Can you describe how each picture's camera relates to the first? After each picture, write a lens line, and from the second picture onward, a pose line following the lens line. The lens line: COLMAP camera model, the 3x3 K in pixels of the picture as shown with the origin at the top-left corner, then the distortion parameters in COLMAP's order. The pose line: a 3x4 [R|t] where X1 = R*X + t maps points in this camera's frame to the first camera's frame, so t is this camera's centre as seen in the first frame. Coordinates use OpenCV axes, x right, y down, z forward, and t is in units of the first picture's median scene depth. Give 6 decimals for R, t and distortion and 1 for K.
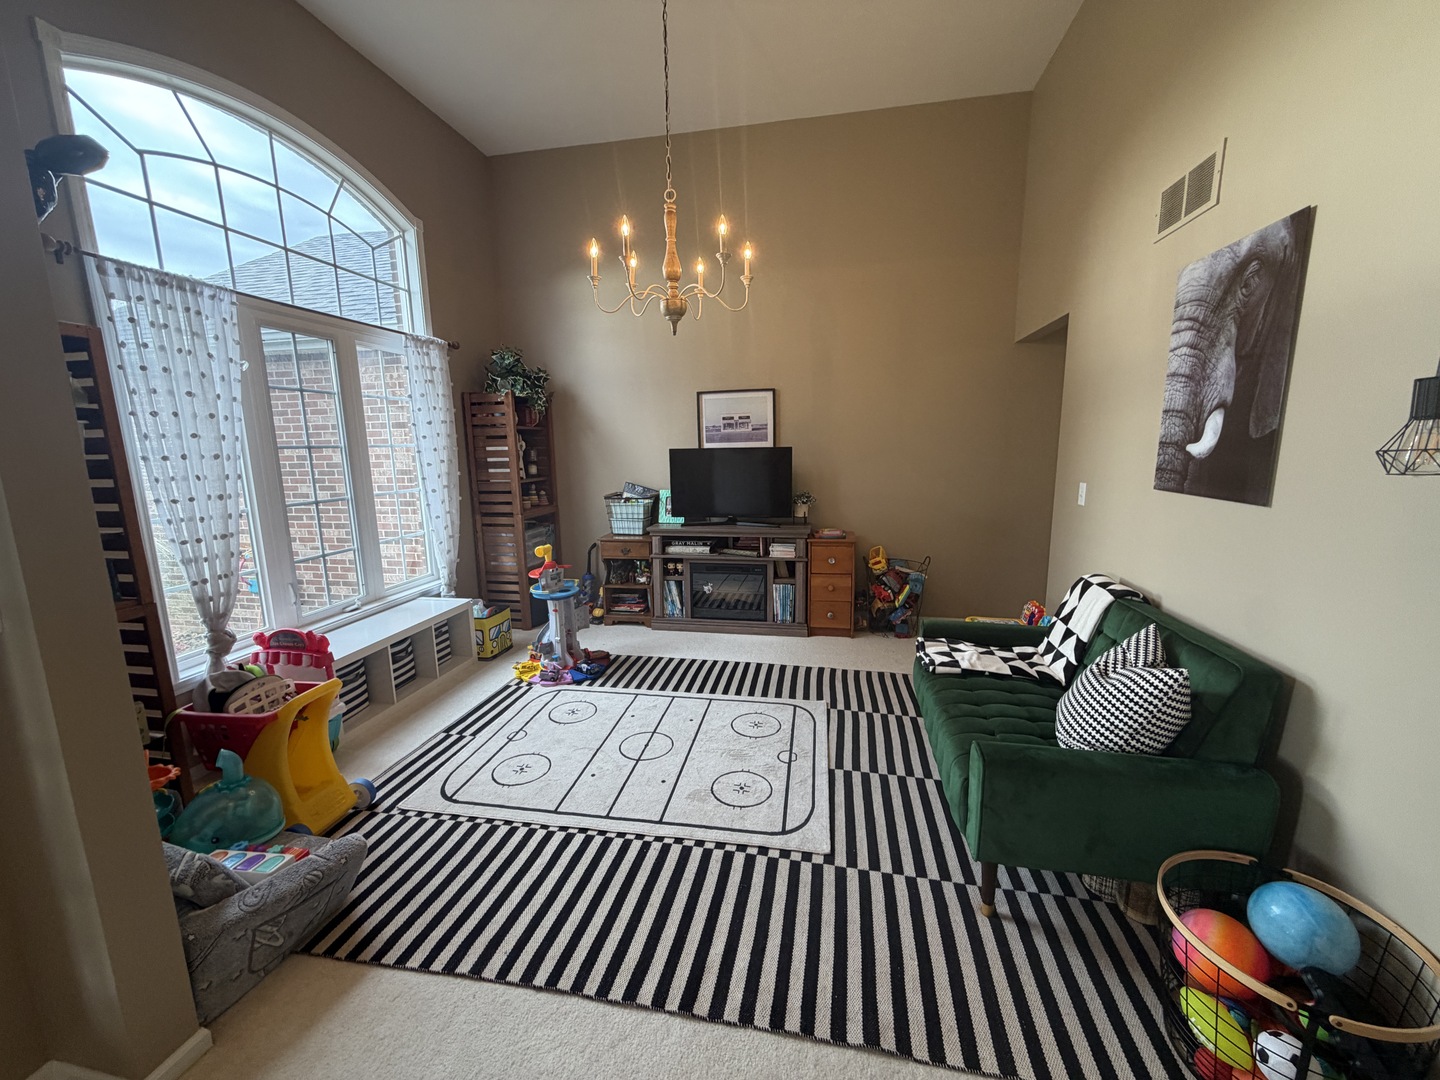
lens RADIAL K [[572.0, 0, 725.5], [0, 572.0, 534.6], [0, 0, 1]] dist [-0.007184, 0.000227]
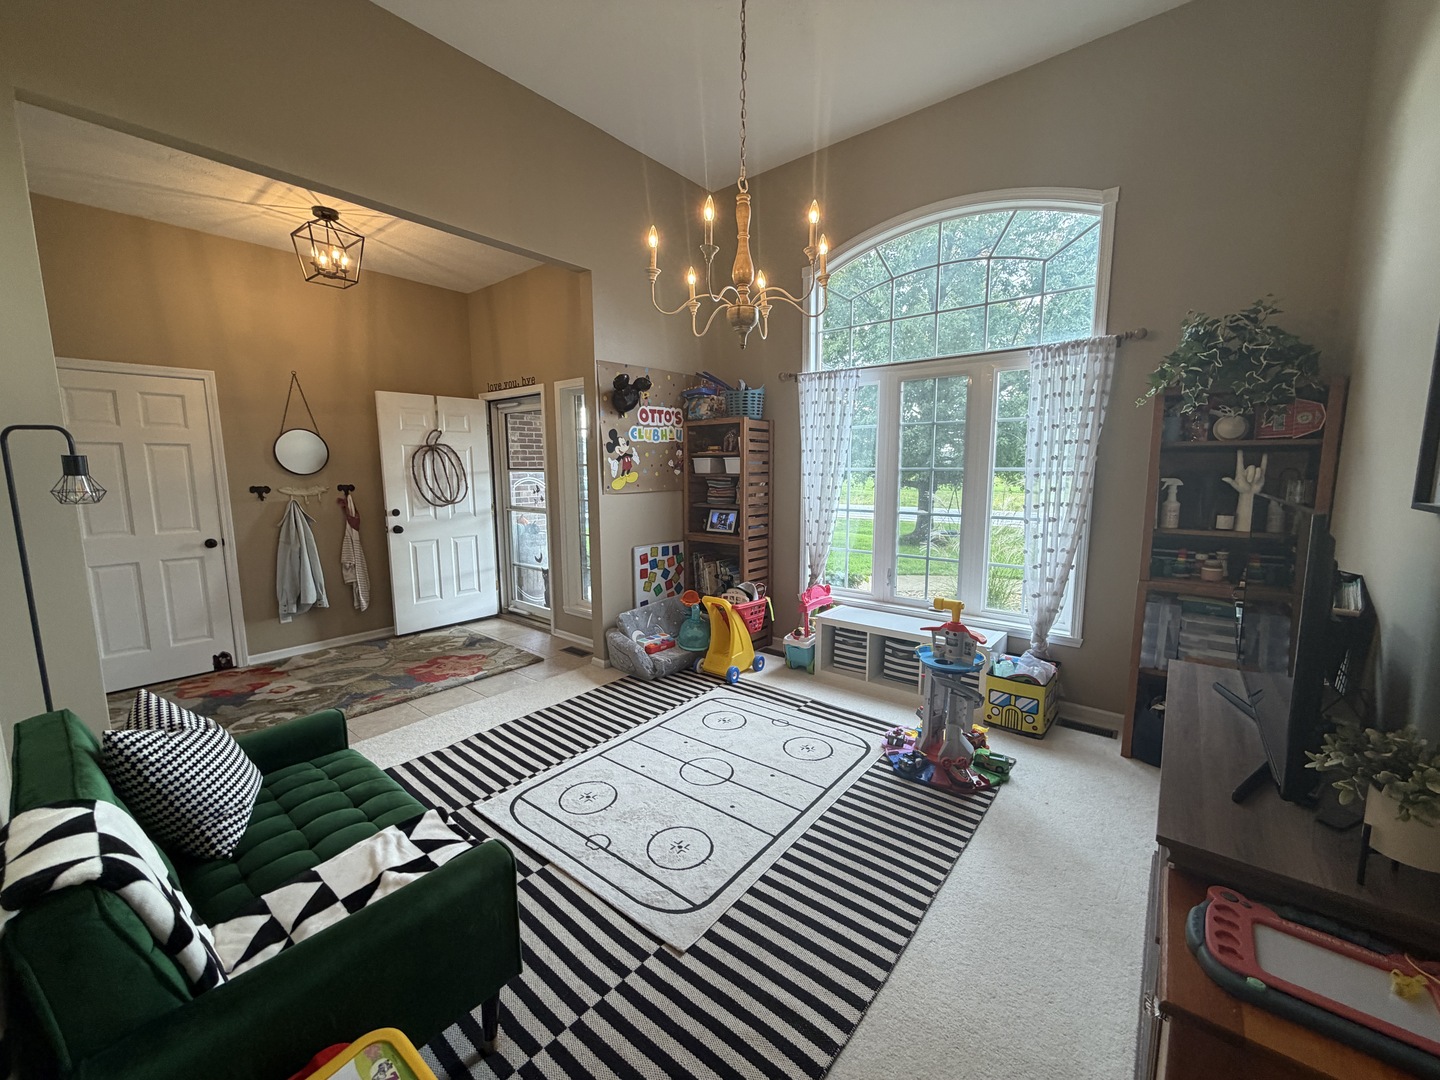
lens RADIAL K [[572.0, 0, 724.0], [0, 572.0, 544.9], [0, 0, 1]] dist [-0.007184, 0.000227]
pose [[-0.474792, 0.144856, -0.868095, 0.617777], [-0.126570, 0.964870, 0.230230, -0.240619], [0.870949, 0.219186, -0.439778, 1.264065]]
